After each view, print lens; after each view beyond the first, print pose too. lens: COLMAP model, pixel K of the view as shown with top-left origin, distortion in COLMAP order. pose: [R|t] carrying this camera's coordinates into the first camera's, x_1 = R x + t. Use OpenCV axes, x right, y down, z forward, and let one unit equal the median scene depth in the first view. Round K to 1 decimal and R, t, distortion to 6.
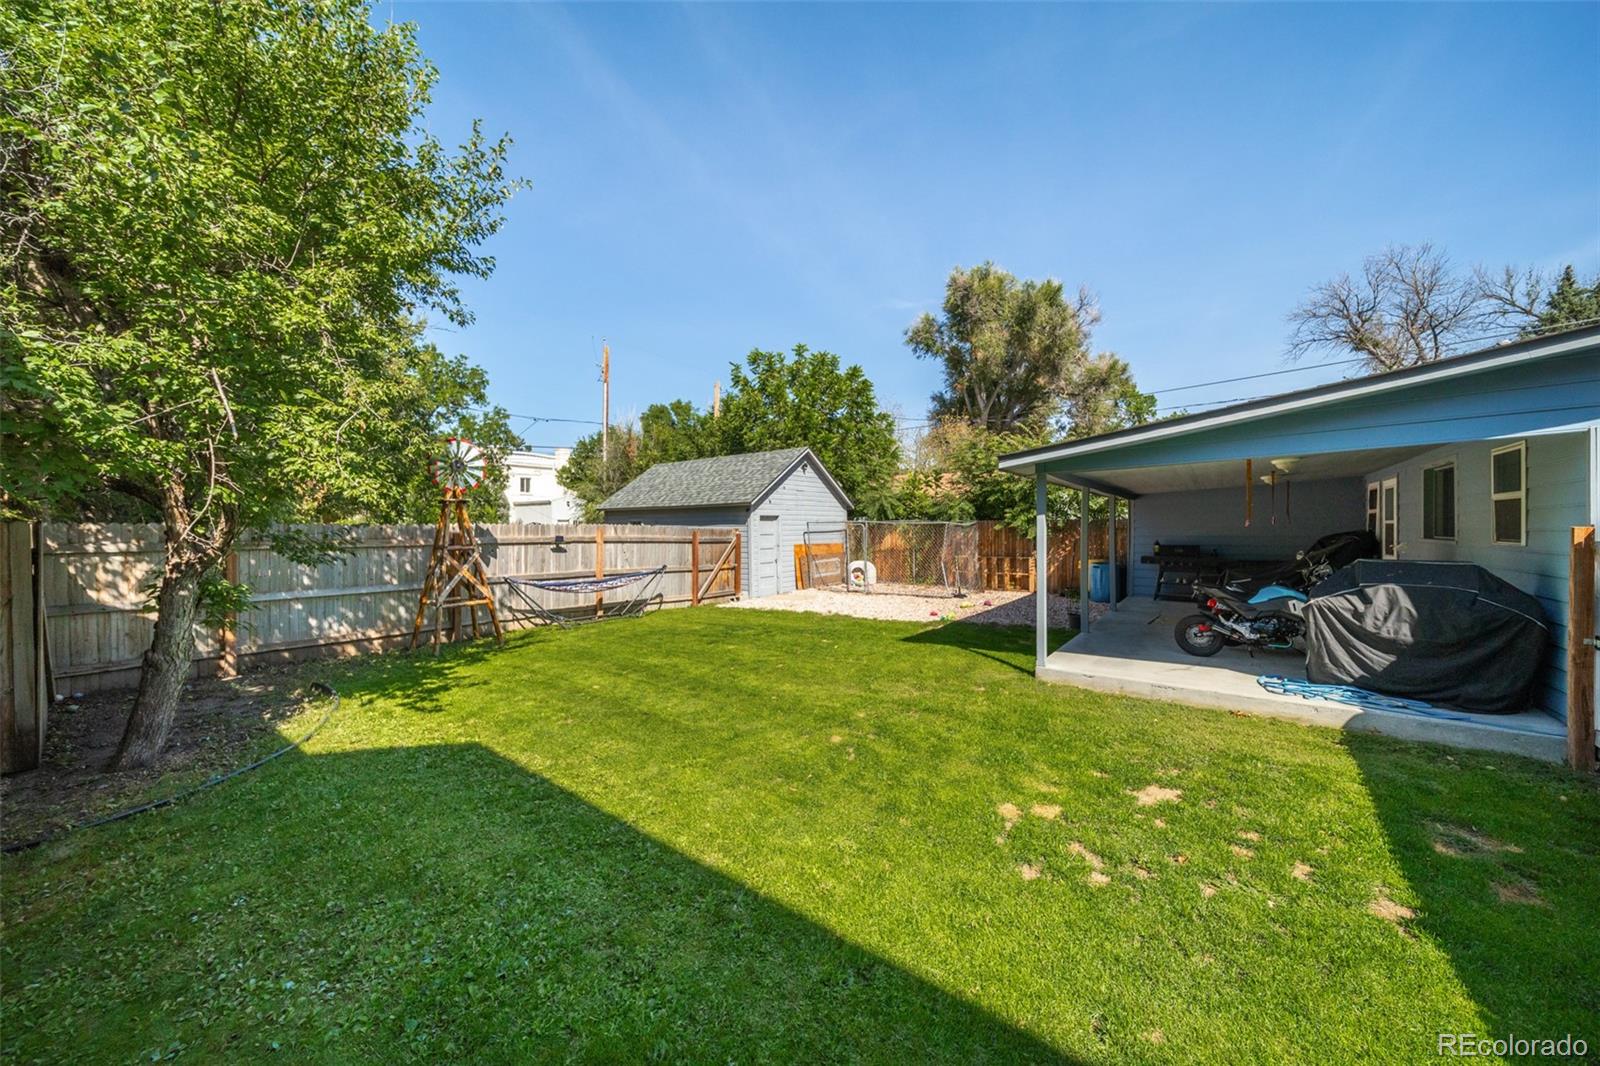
lens RADIAL K [[568.8, 0, 797.4], [0, 568.8, 526.8], [0, 0, 1]] dist [0.000479, -0.000056]
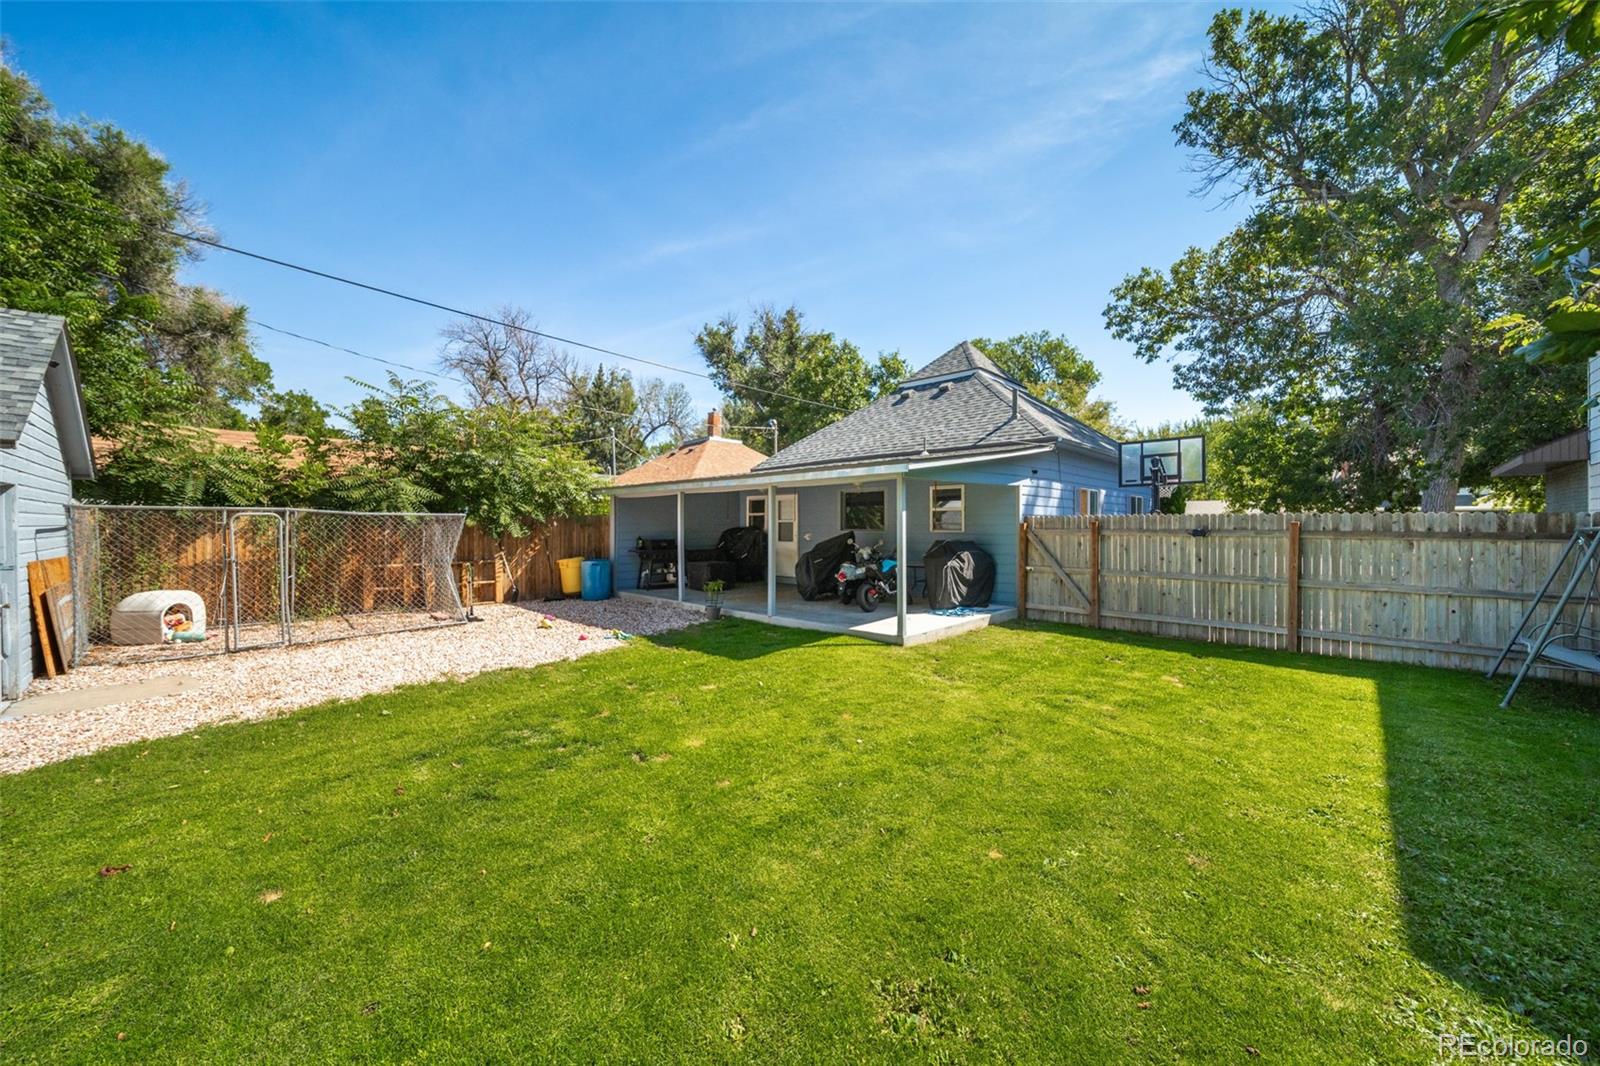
lens RADIAL K [[568.8, 0, 797.4], [0, 568.8, 526.8], [0, 0, 1]] dist [0.000479, -0.000056]
pose [[0.095546, -0.000354, 0.995425, -0.326727], [-0.003757, 0.999993, 0.000716, 0.003536], [-0.995418, -0.003808, 0.095544, 0.442797]]
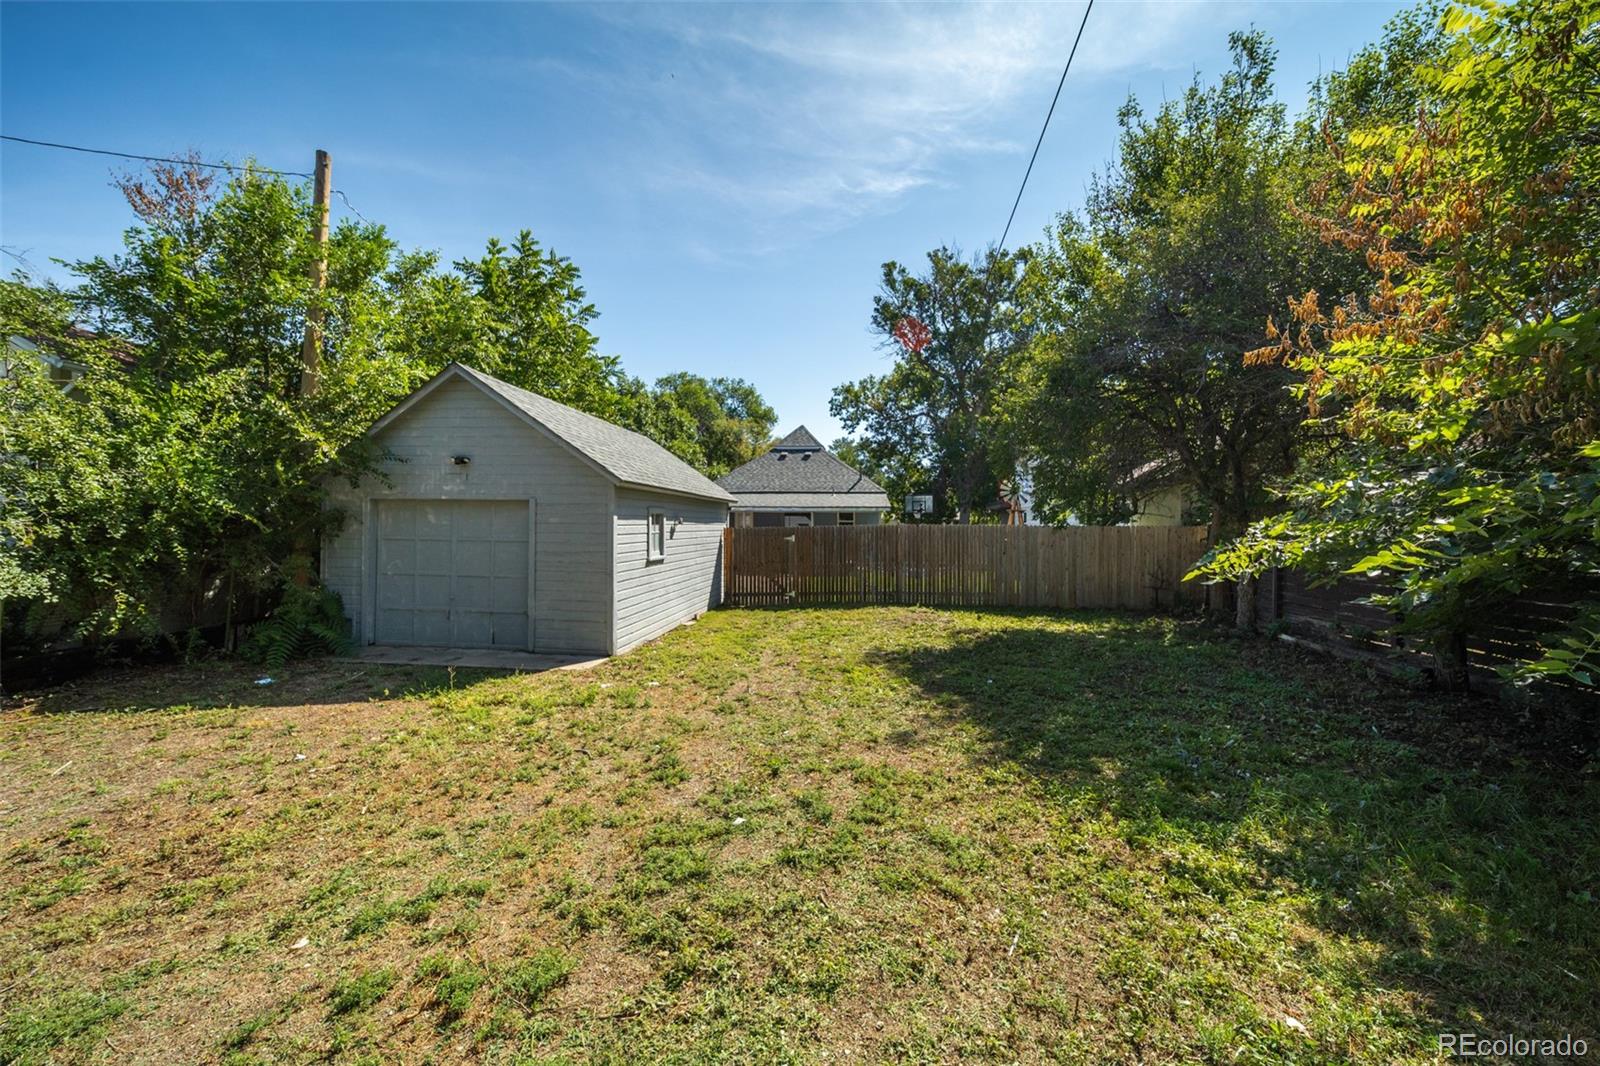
lens RADIAL K [[568.8, 0, 797.4], [0, 568.8, 526.8], [0, 0, 1]] dist [0.000479, -0.000056]
pose [[-0.525114, -0.003879, 0.851023, -0.397569], [-0.010035, 0.999948, -0.001635, 0.003490], [-0.850973, -0.009398, -0.525126, 0.550415]]
